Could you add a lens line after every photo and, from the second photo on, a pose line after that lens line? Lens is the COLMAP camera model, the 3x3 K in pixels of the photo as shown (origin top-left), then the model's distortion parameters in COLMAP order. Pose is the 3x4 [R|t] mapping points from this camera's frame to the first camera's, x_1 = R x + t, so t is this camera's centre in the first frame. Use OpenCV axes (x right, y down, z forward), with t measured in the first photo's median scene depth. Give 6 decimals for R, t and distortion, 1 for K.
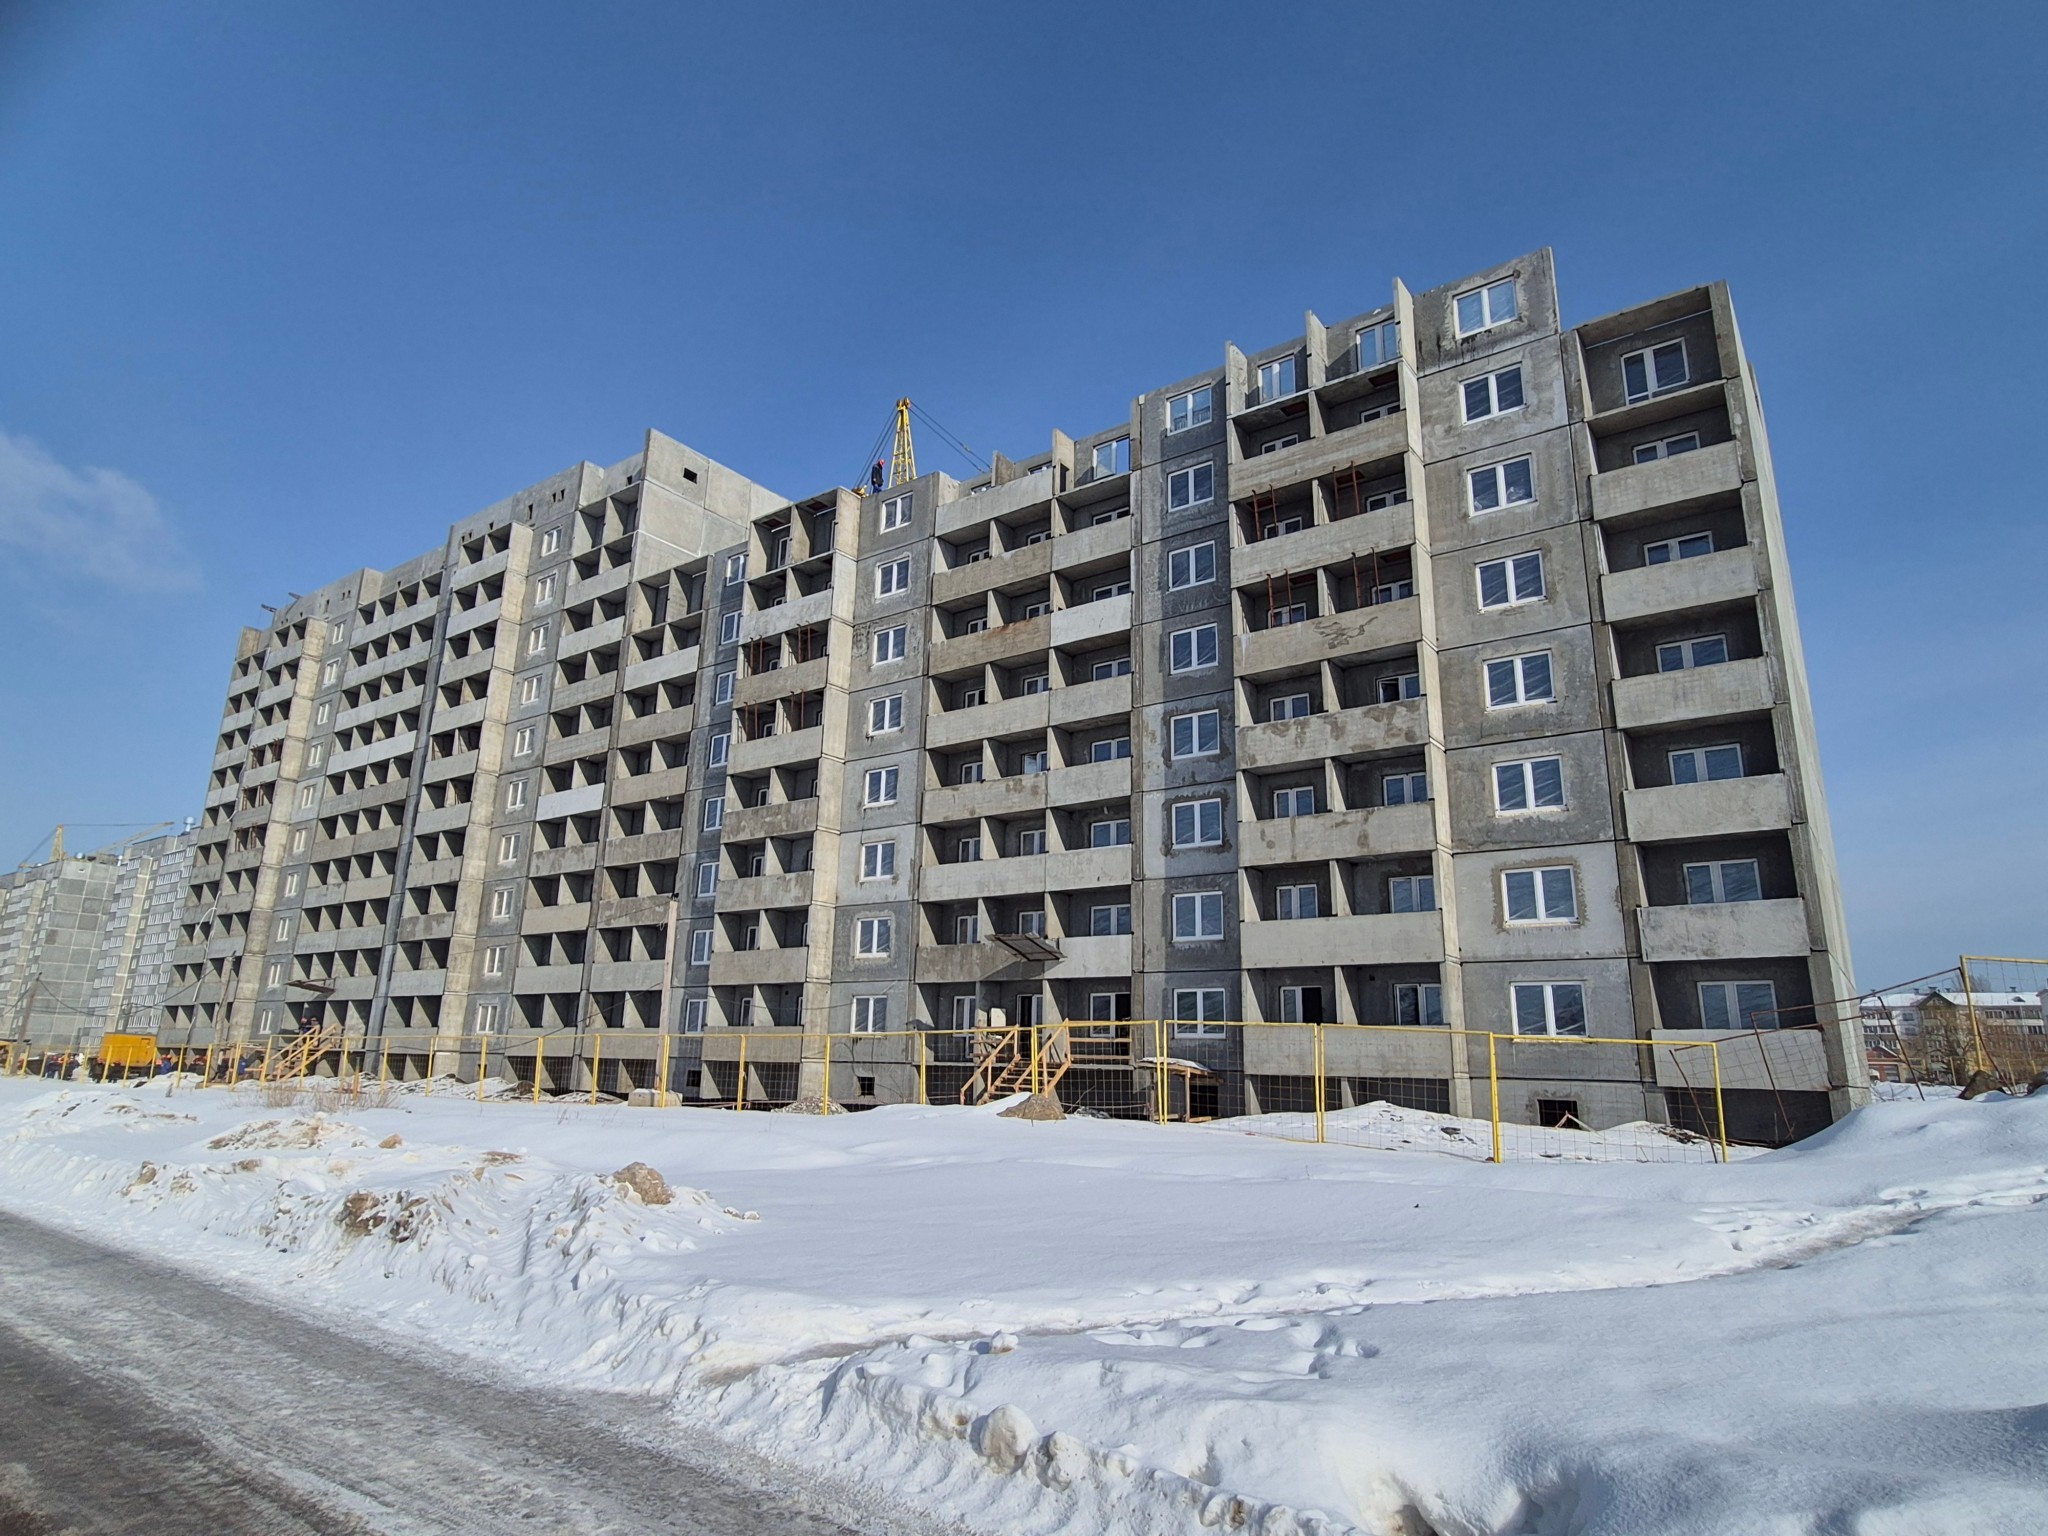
lens RADIAL K [[1120.6, 0, 1009.0], [0, 1120.6, 778.9], [0, 0, 1]] dist [-0.003112, 0.003764]
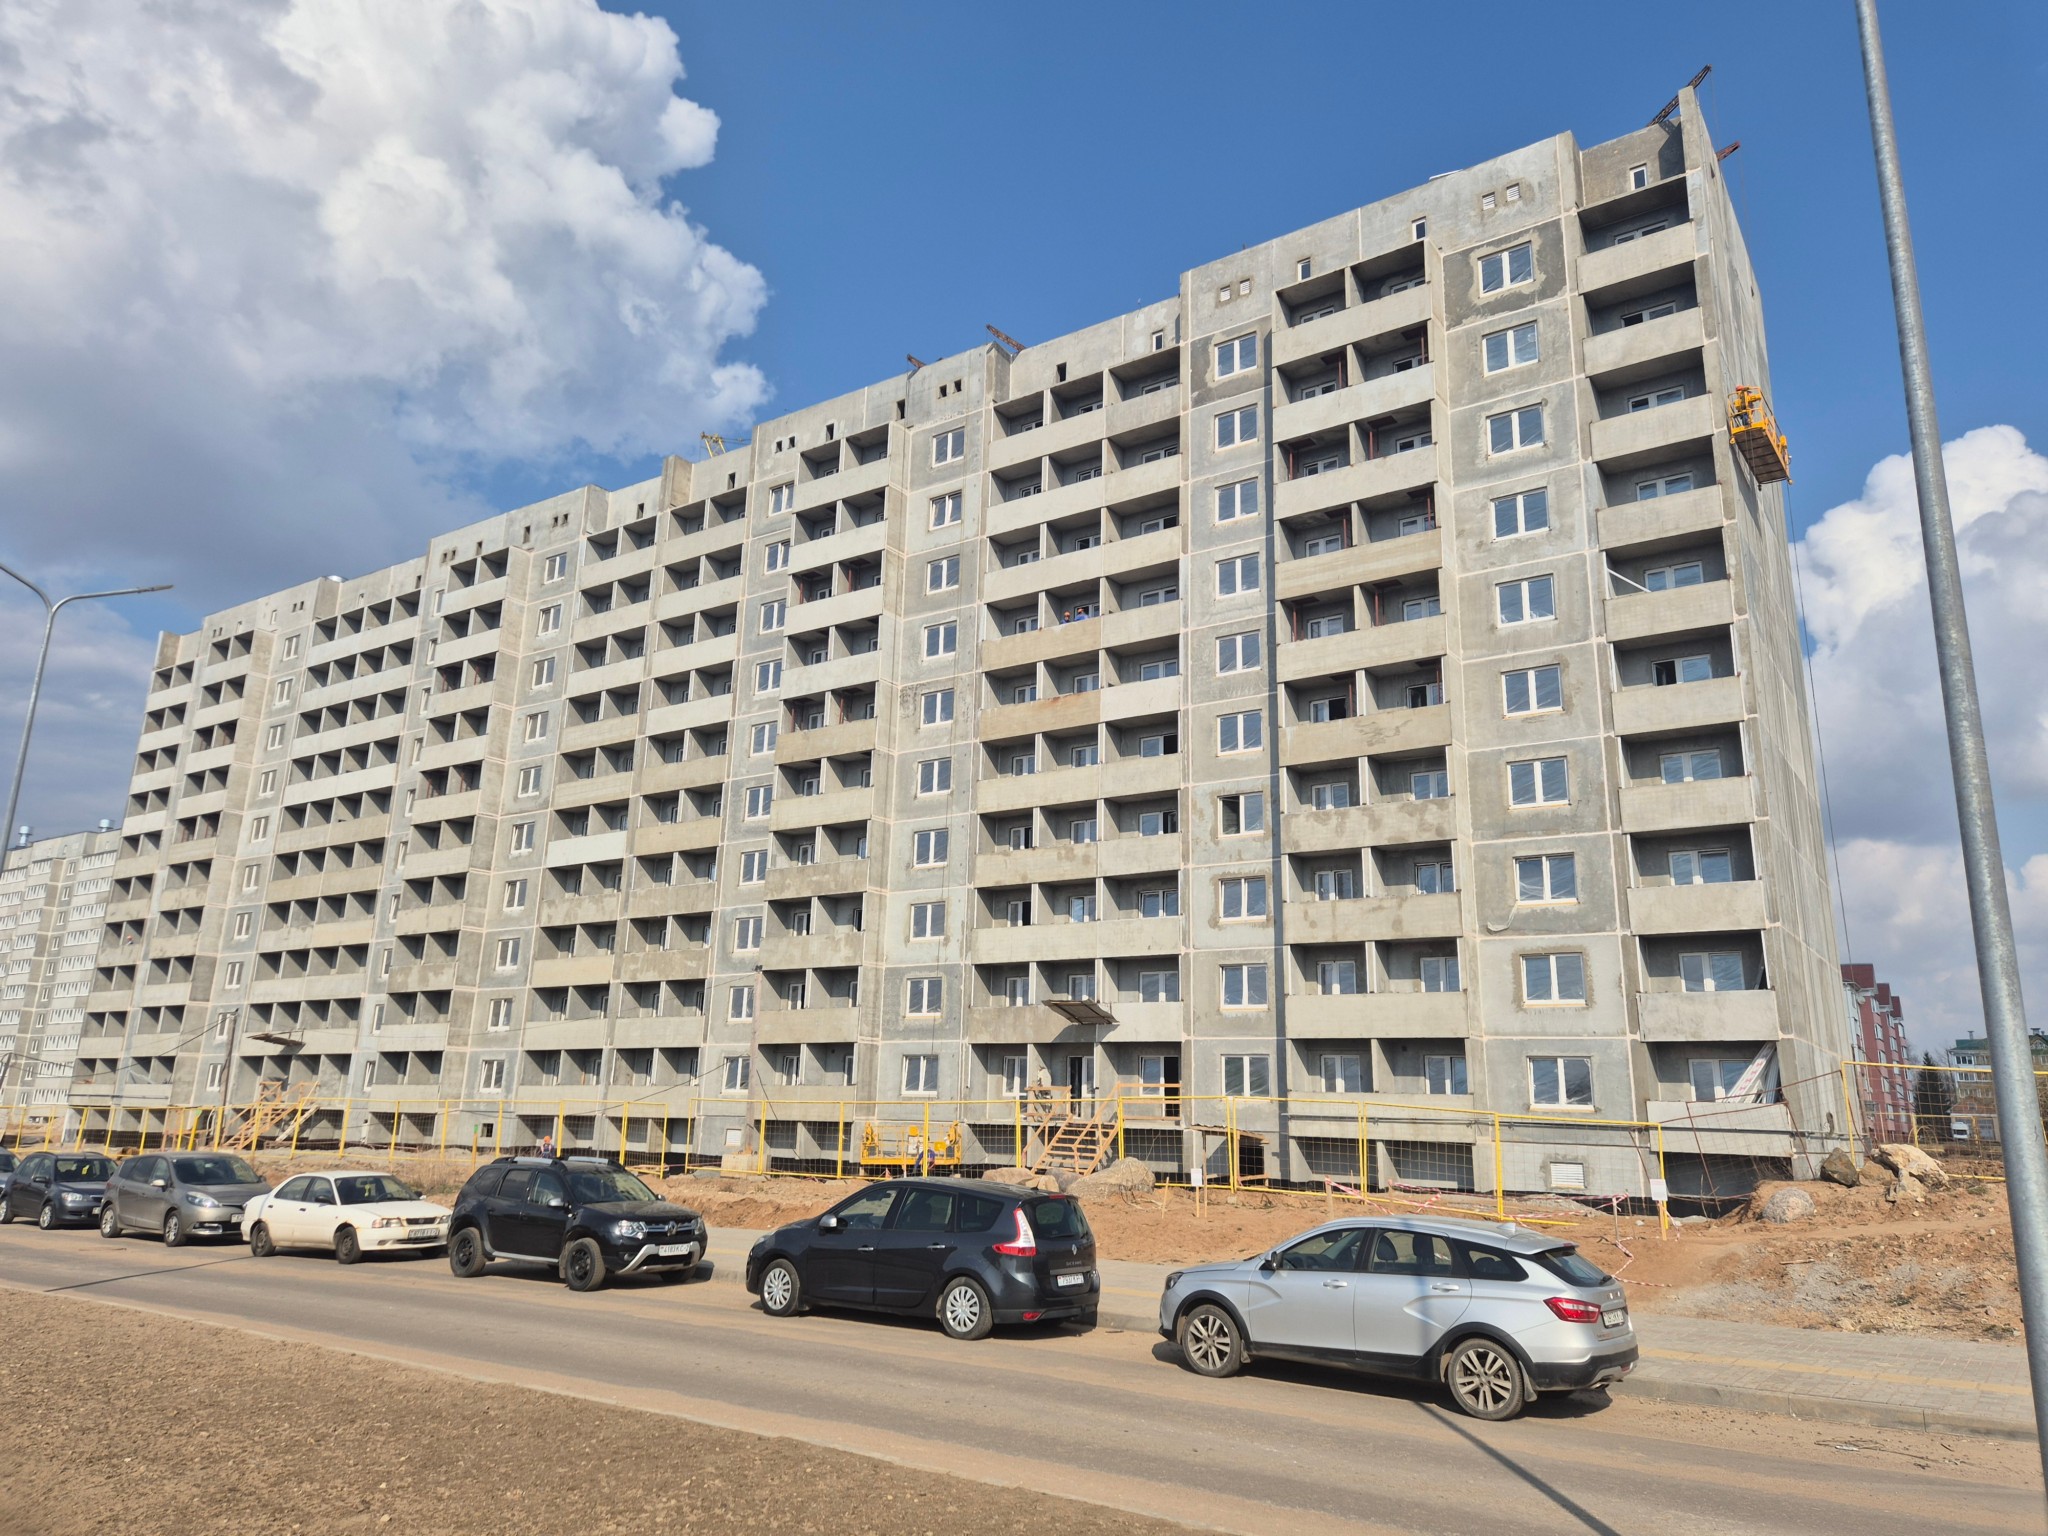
lens RADIAL K [[1384.6, 0, 1018.5], [0, 1384.6, 757.1], [0, 0, 1]] dist [0.065873, -0.007220]
pose [[0.999439, 0.006664, 0.032824, -0.086894], [-0.006784, 0.999971, 0.003553, -0.093301], [-0.032799, -0.003774, 0.999455, -0.301938]]
